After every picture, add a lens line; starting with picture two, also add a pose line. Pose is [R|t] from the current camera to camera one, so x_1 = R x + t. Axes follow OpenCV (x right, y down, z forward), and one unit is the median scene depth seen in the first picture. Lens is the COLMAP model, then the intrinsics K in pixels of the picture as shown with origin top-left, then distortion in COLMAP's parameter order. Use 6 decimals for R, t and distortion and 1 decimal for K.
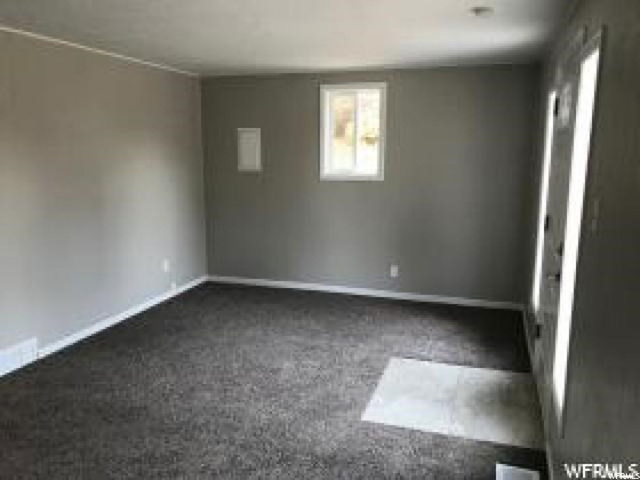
lens RADIAL K [[527.5, 0, 320.0], [0, 527.5, 240.0], [0, 0, 1]] dist [0.008204, 0.005029]
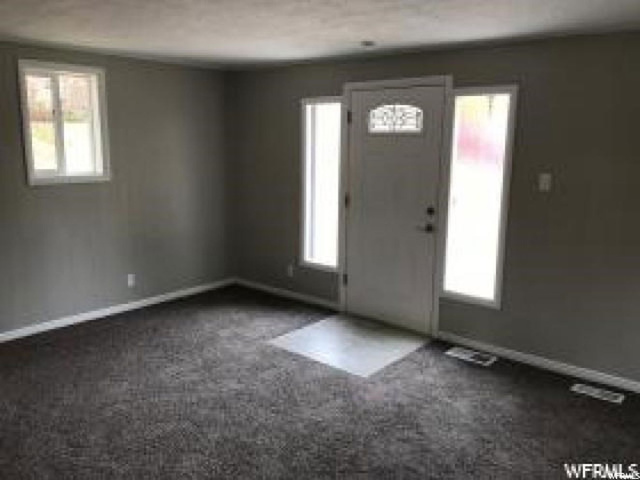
lens RADIAL K [[527.5, 0, 320.0], [0, 527.5, 240.0], [0, 0, 1]] dist [0.008204, 0.005029]
pose [[0.378902, -0.167844, 0.910089, -0.678137], [0.157776, 0.980734, 0.115185, -0.074964], [-0.911888, 0.099947, 0.398084, 0.419602]]
